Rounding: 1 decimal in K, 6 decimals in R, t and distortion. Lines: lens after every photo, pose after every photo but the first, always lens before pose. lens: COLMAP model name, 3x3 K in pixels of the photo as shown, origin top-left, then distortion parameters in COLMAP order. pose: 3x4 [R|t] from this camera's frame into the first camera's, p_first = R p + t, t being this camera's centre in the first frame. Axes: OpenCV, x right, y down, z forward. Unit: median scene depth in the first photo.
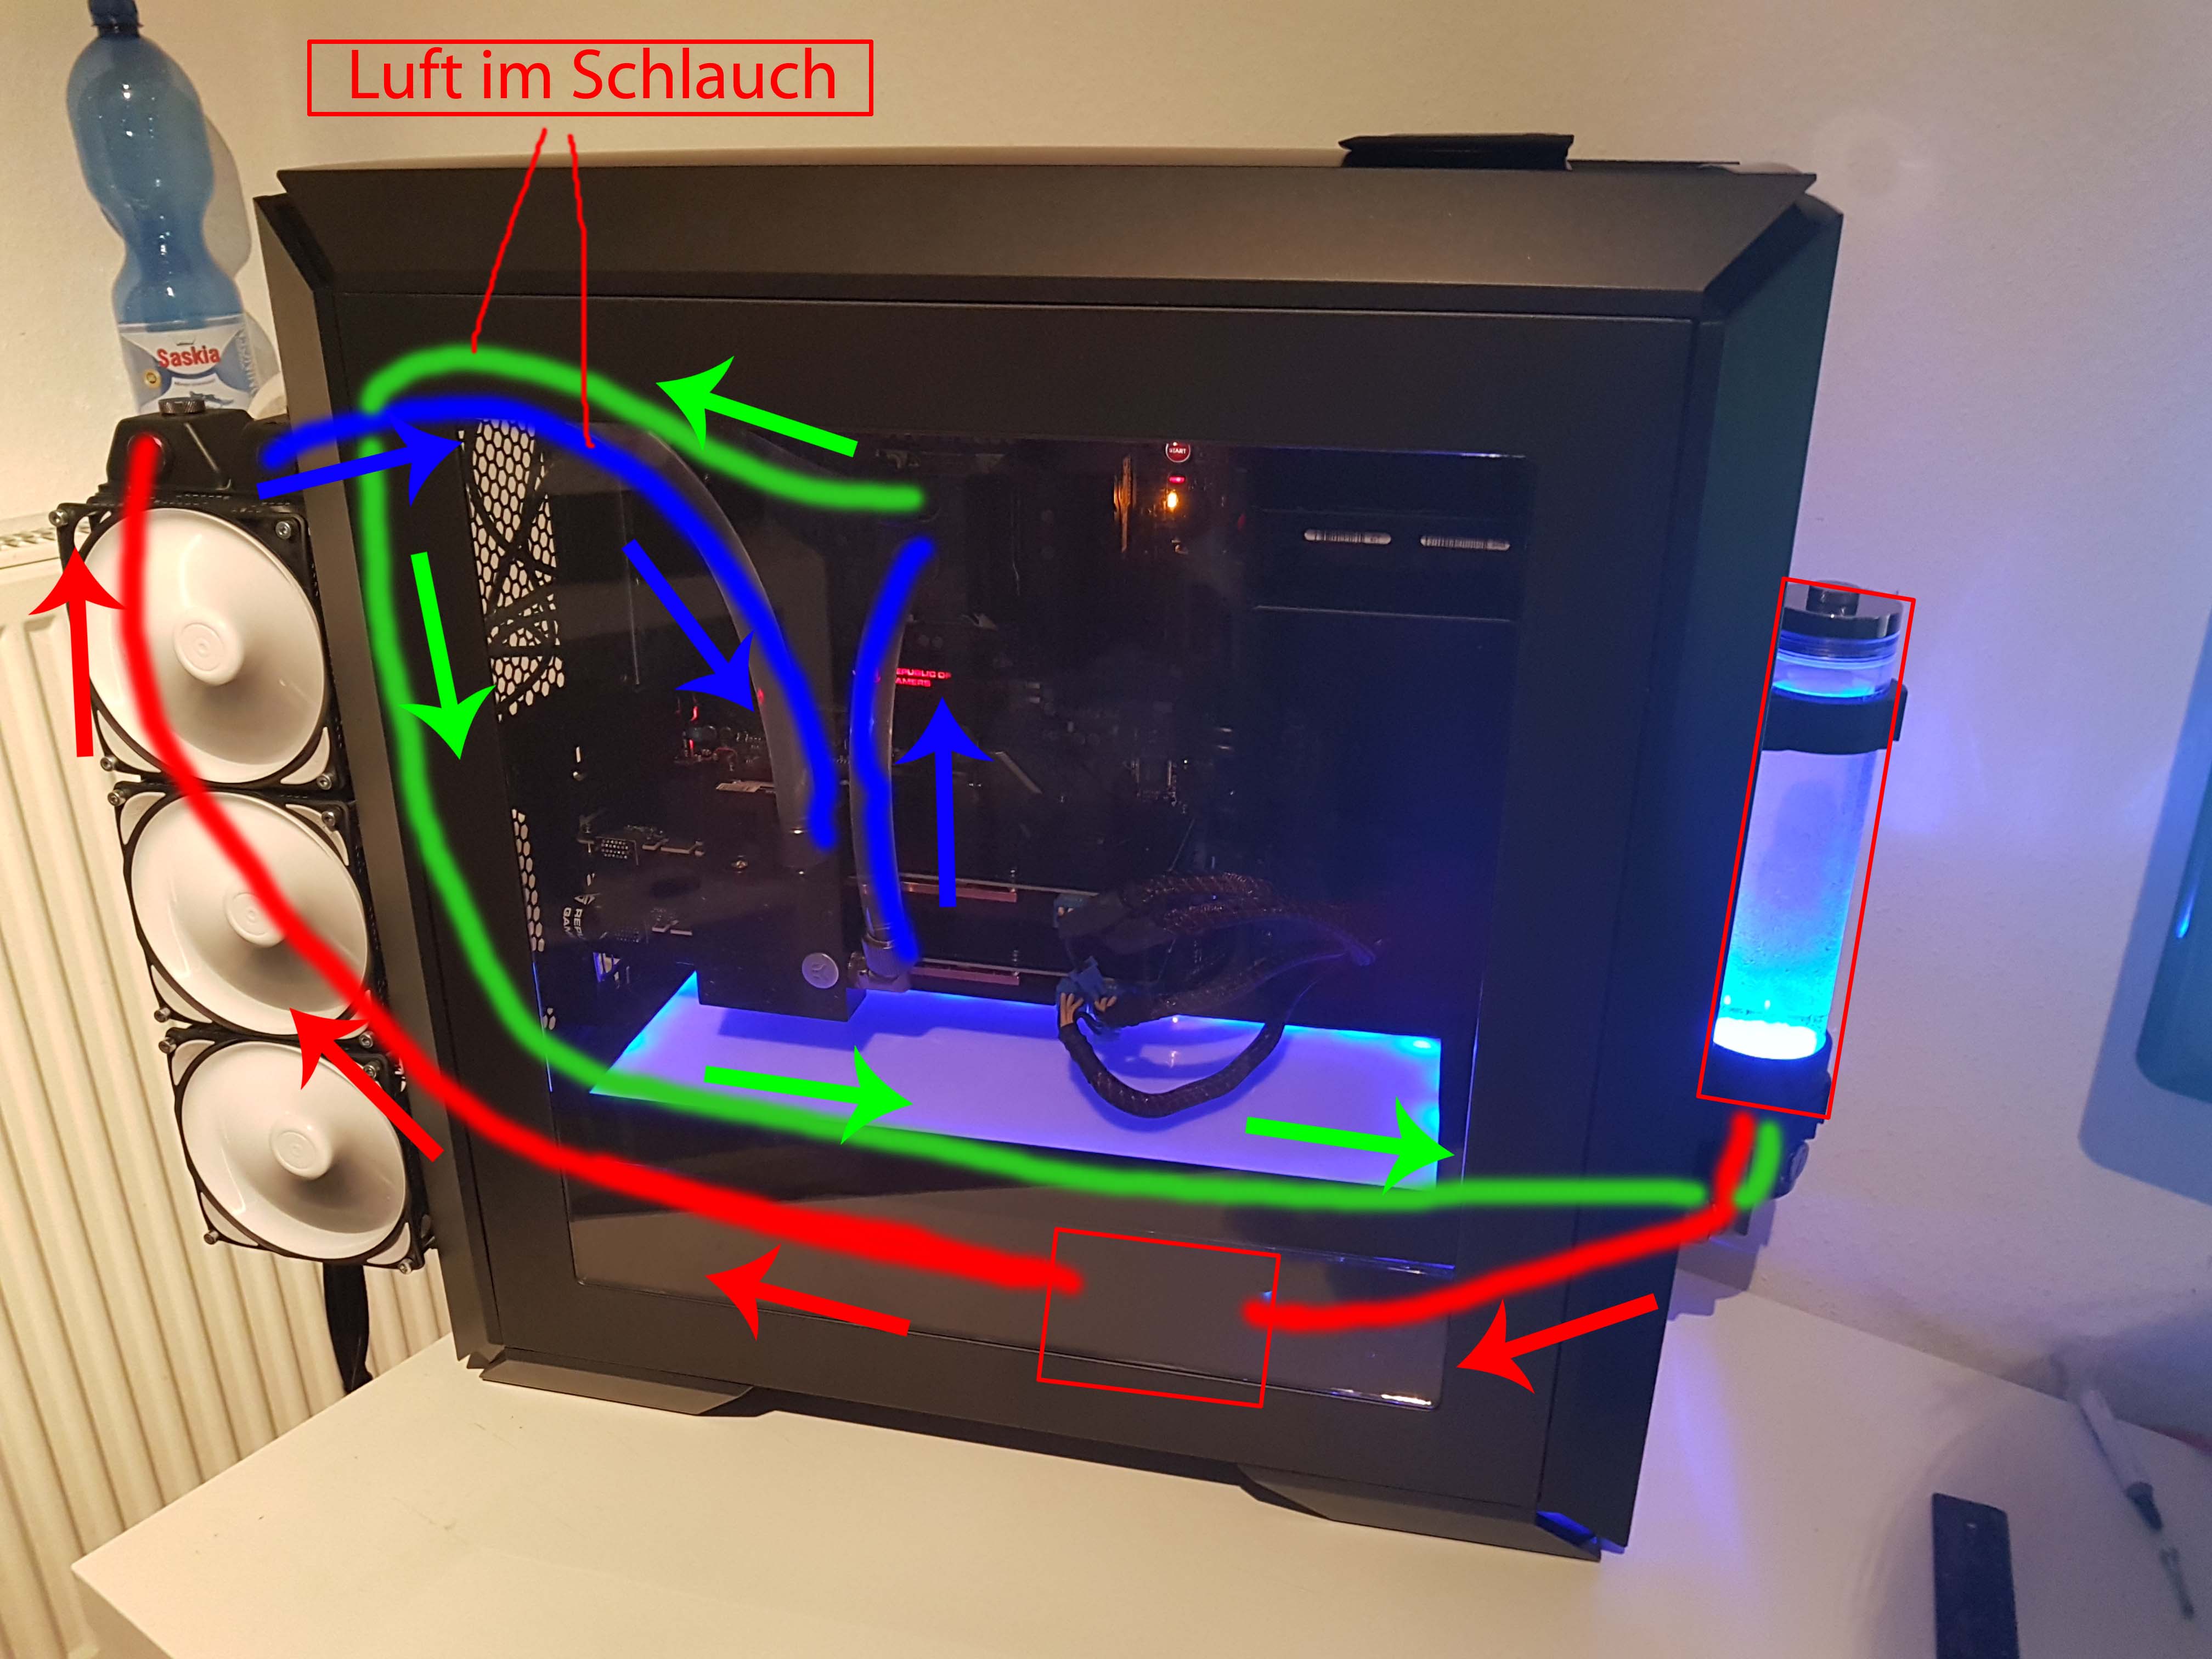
lens RADIAL K [[1691.2, 0, 1106.0], [0, 1691.2, 829.5], [0, 0, 1]] dist [-0.010630, -0.001374]
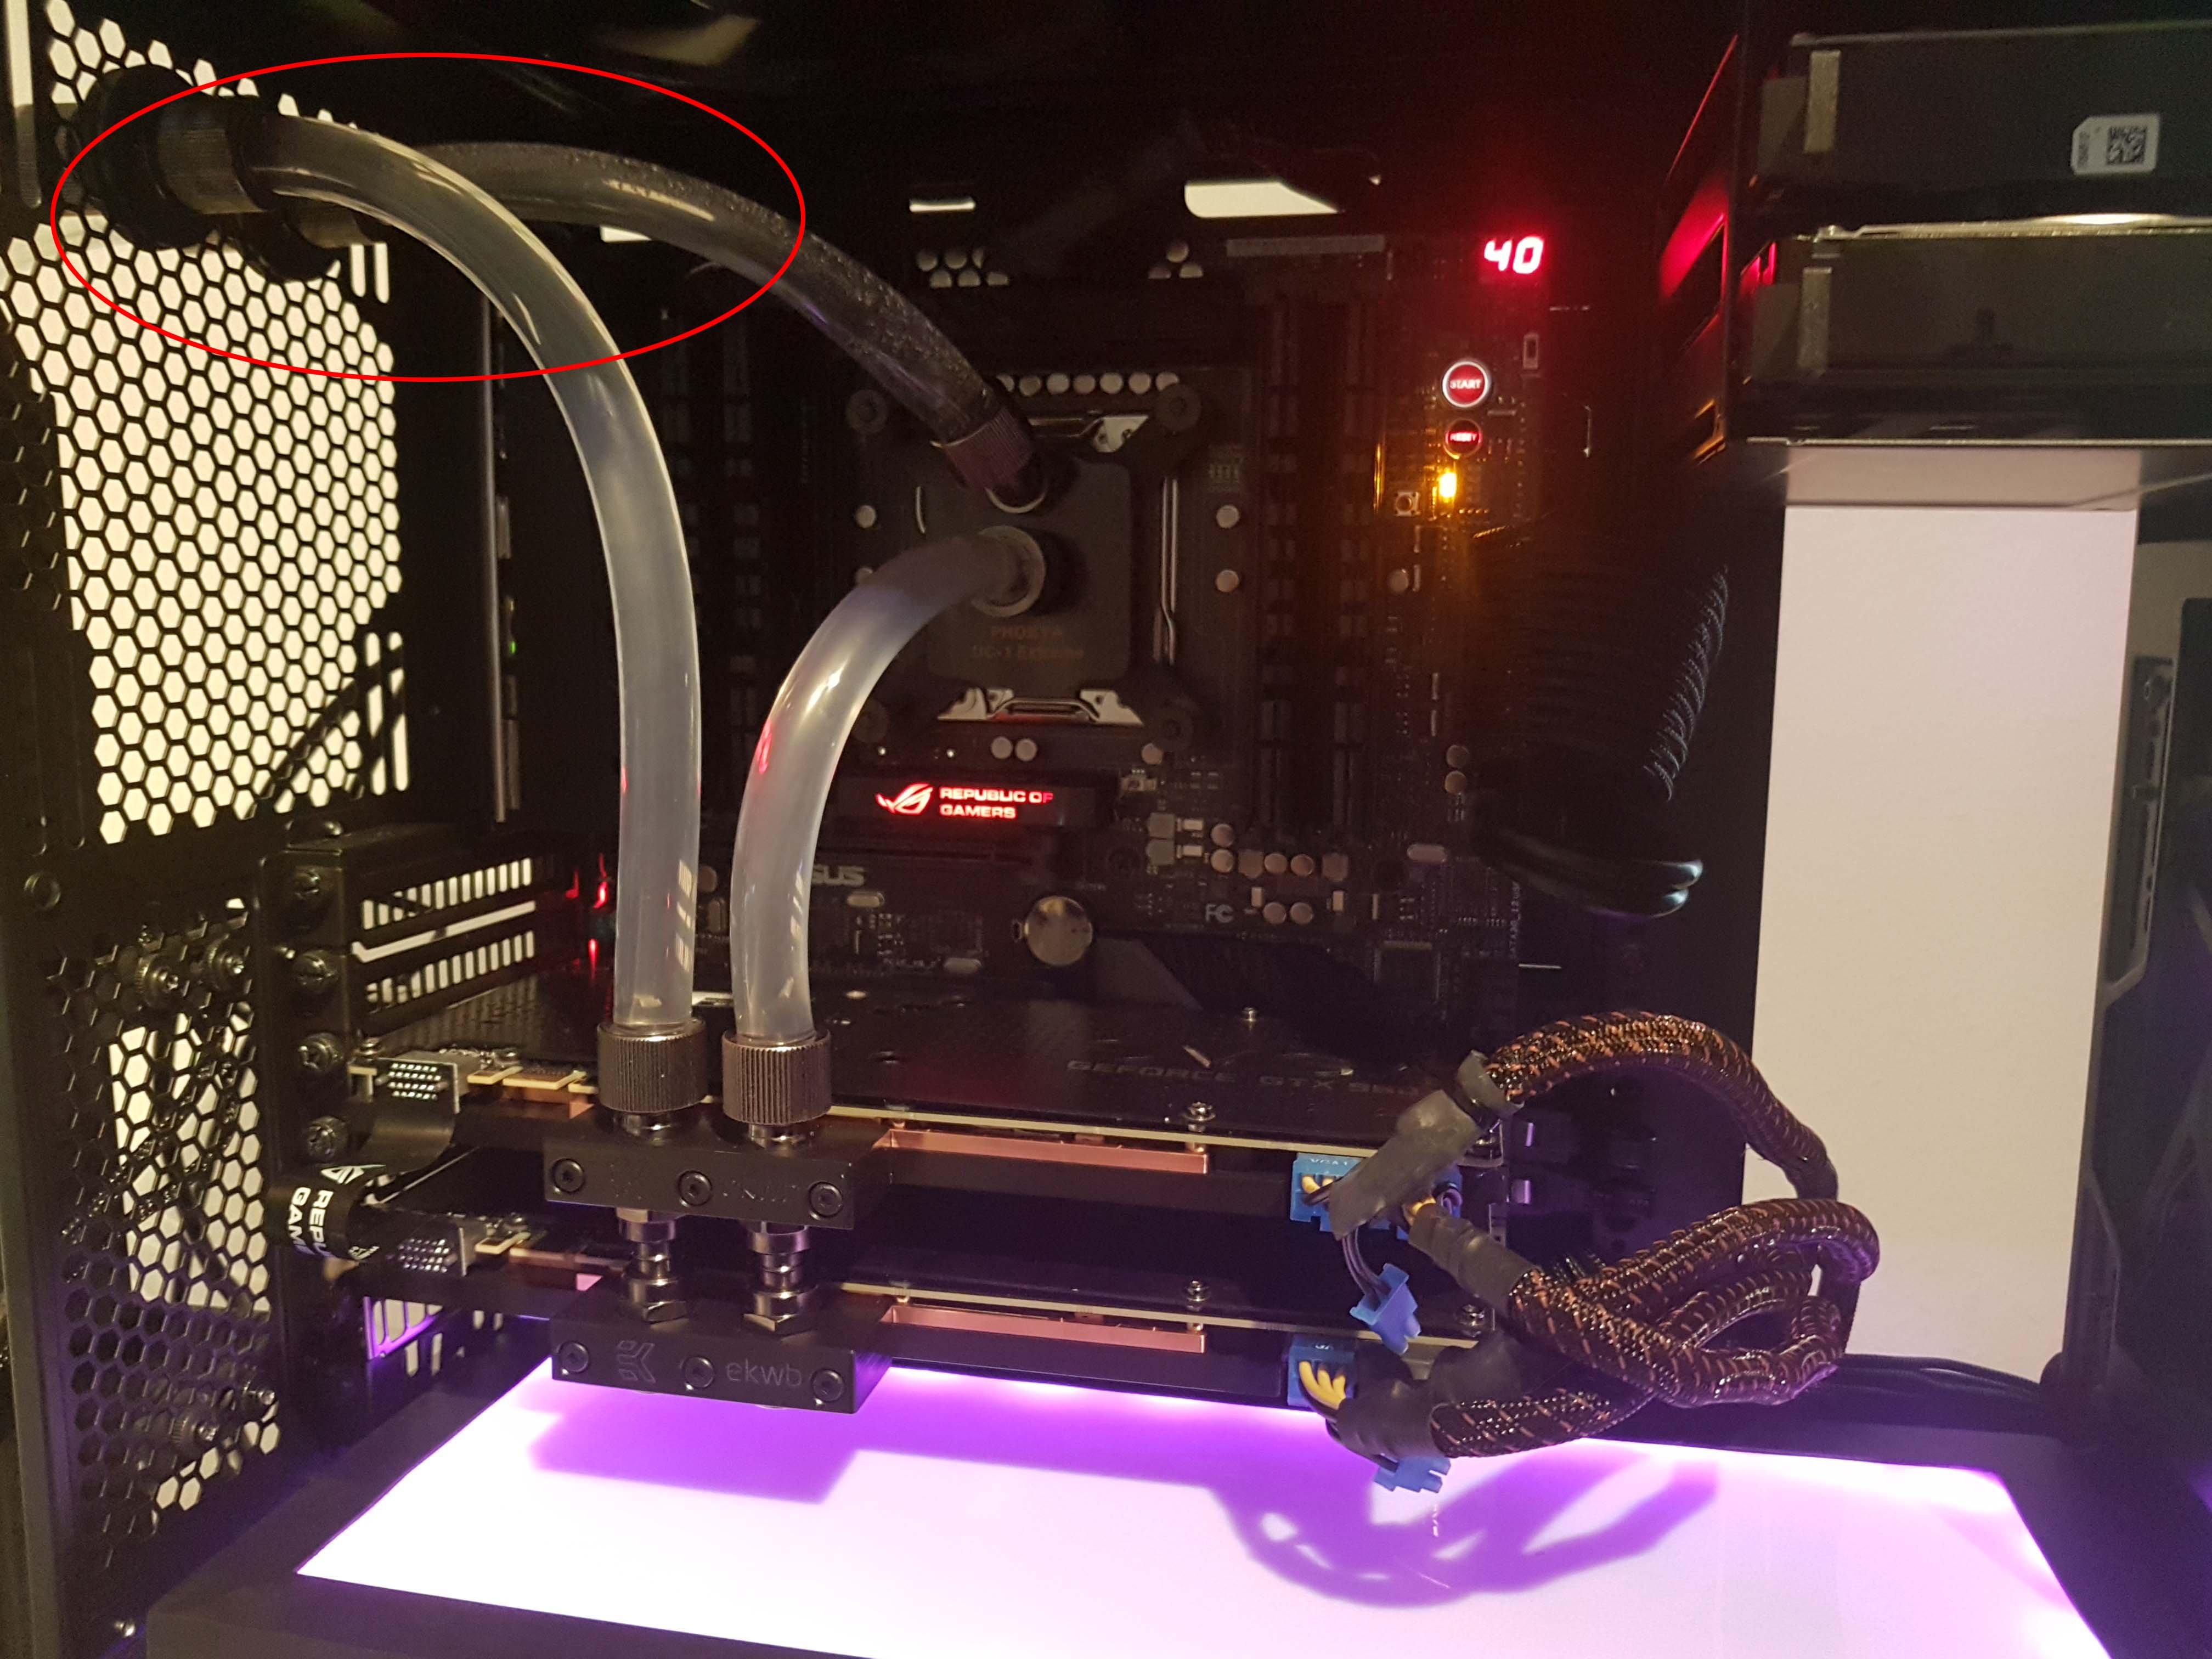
lens RADIAL K [[1763.9, 0, 1106.0], [0, 1763.9, 829.5], [0, 0, 1]] dist [0.005806, 0.001579]
pose [[0.999737, 0.005651, 0.022225, -0.091789], [0.000142, 0.967617, -0.252421, 0.073440], [-0.022932, 0.252358, 0.967362, 0.452491]]
